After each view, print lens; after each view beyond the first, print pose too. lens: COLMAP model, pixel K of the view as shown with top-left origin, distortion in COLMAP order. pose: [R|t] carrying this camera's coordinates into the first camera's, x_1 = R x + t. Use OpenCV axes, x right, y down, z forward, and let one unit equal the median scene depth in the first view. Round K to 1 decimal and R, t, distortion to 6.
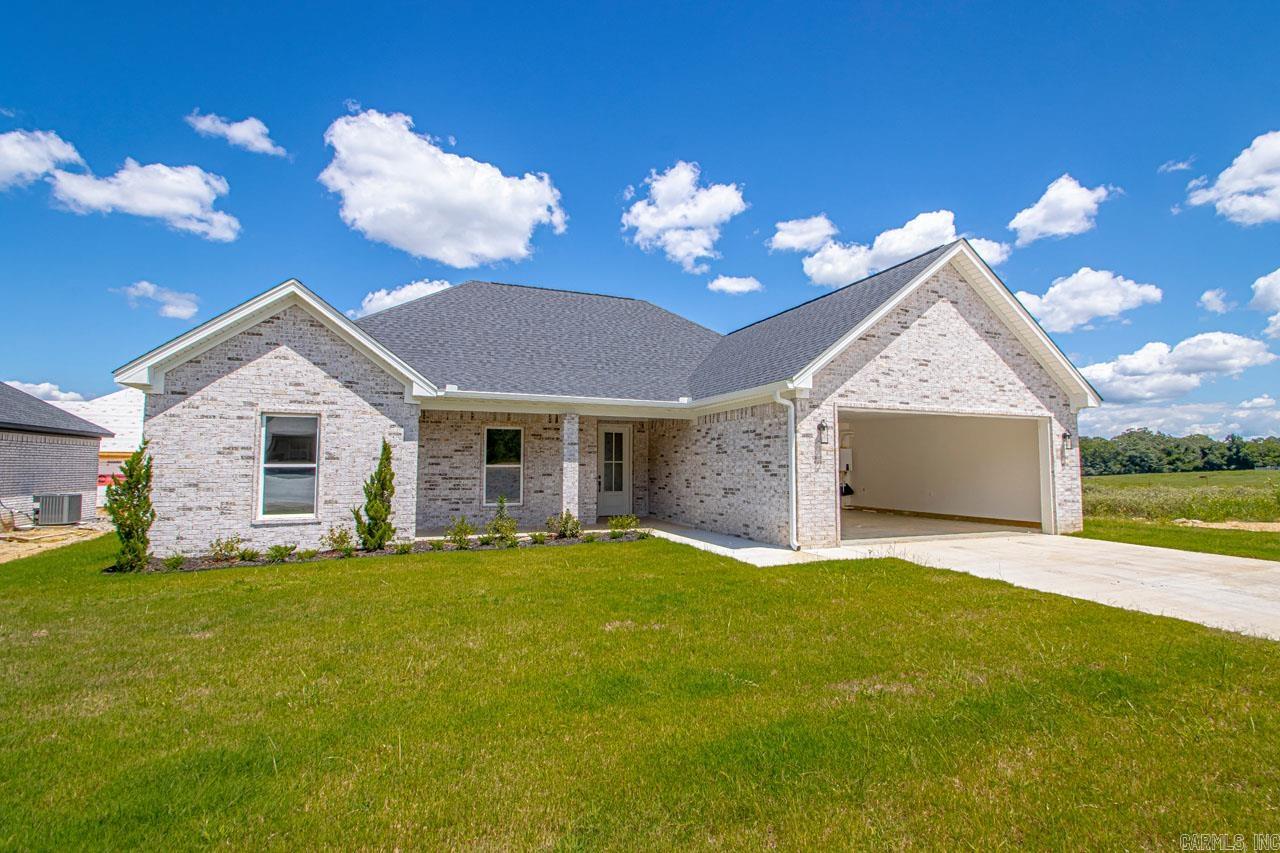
lens RADIAL K [[609.1, 0, 645.1], [0, 609.1, 432.6], [0, 0, 1]] dist [0.014558, -0.000128]
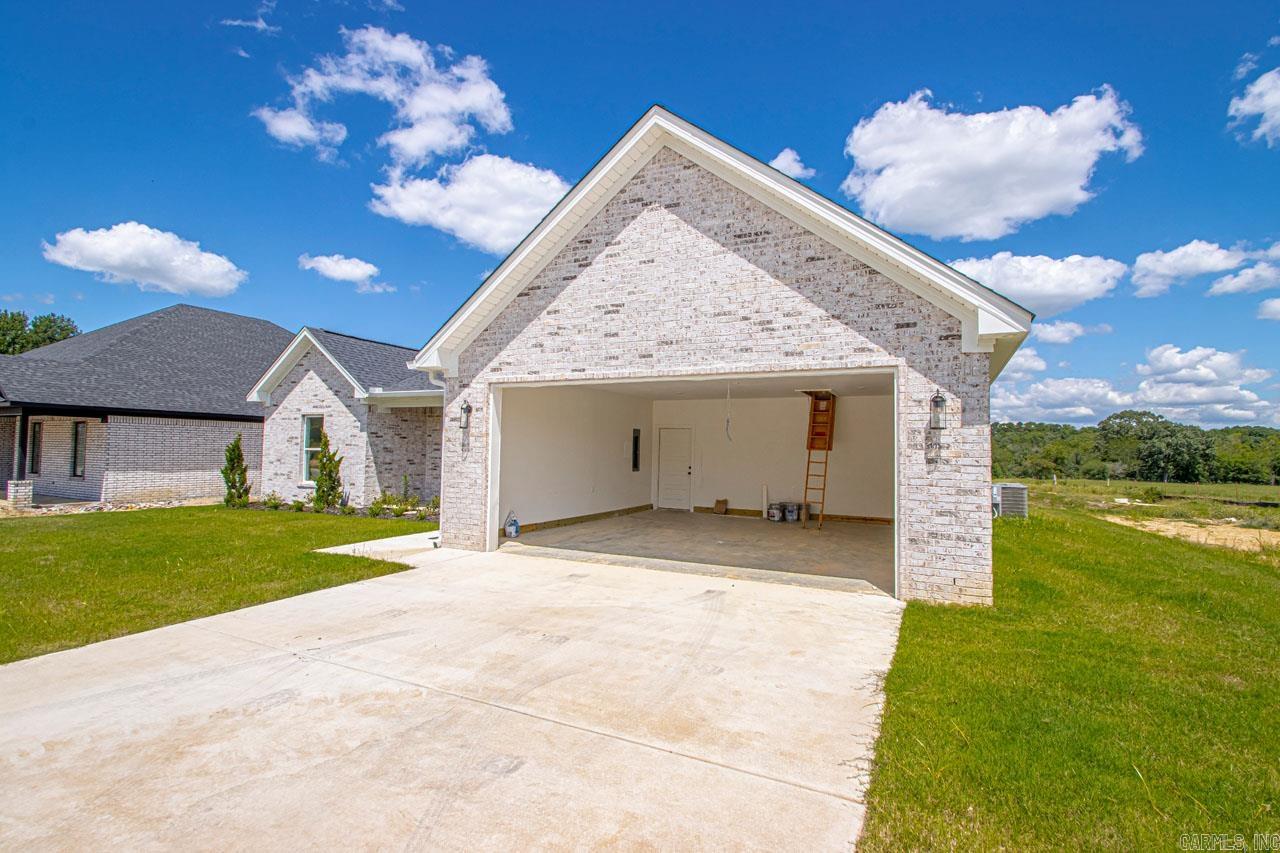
lens RADIAL K [[597.1, 0, 647.1], [0, 597.1, 424.3], [0, 0, 1]] dist [0.018270, -0.000708]
pose [[0.666878, -0.023026, -0.744811, 0.985497], [0.028413, 0.999581, -0.005463, 0.021559], [0.744625, -0.017519, 0.667253, 0.573433]]
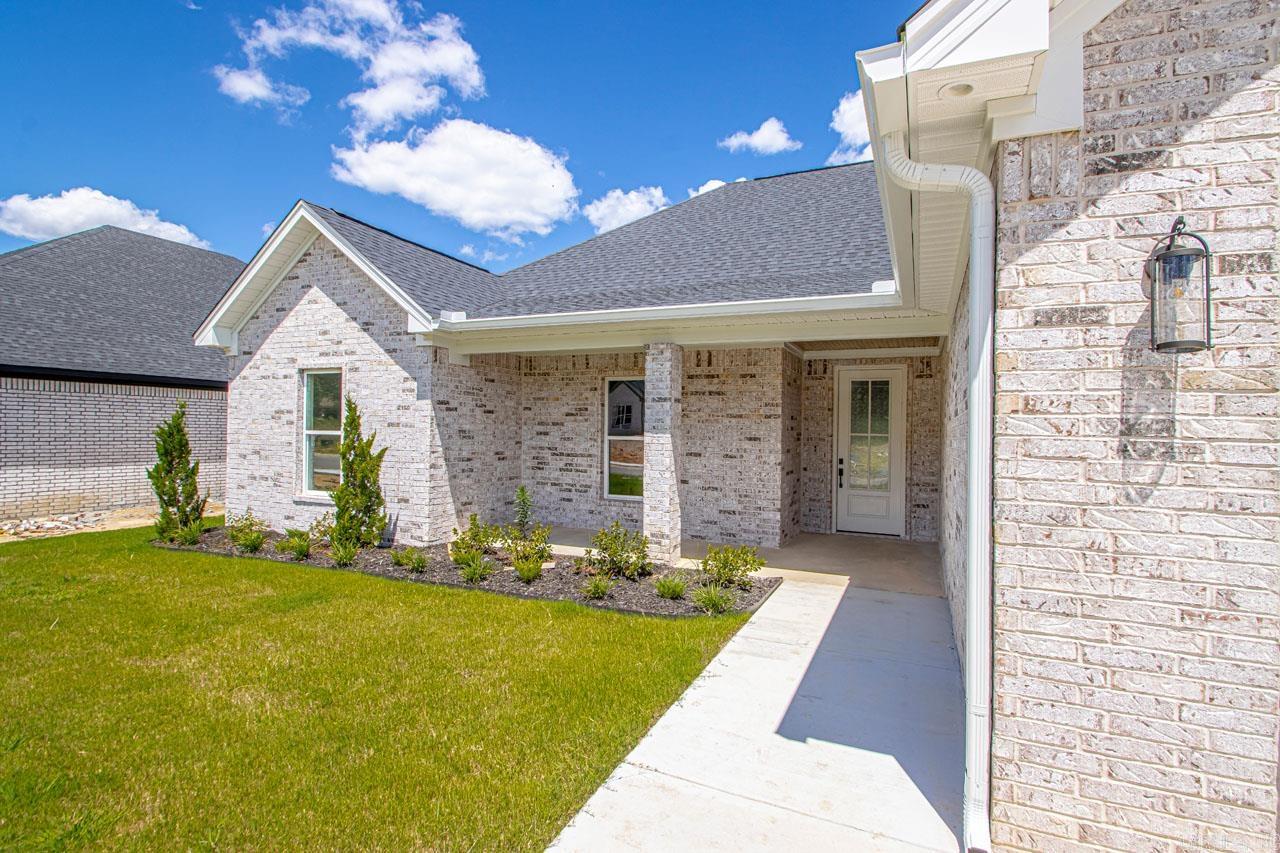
lens RADIAL K [[609.1, 0, 645.1], [0, 609.1, 432.6], [0, 0, 1]] dist [0.014558, -0.000128]
pose [[0.690545, 0.012907, -0.723174, 0.286776], [0.023186, 0.998932, 0.039968, 0.028436], [0.722917, -0.044368, 0.689509, 0.685576]]
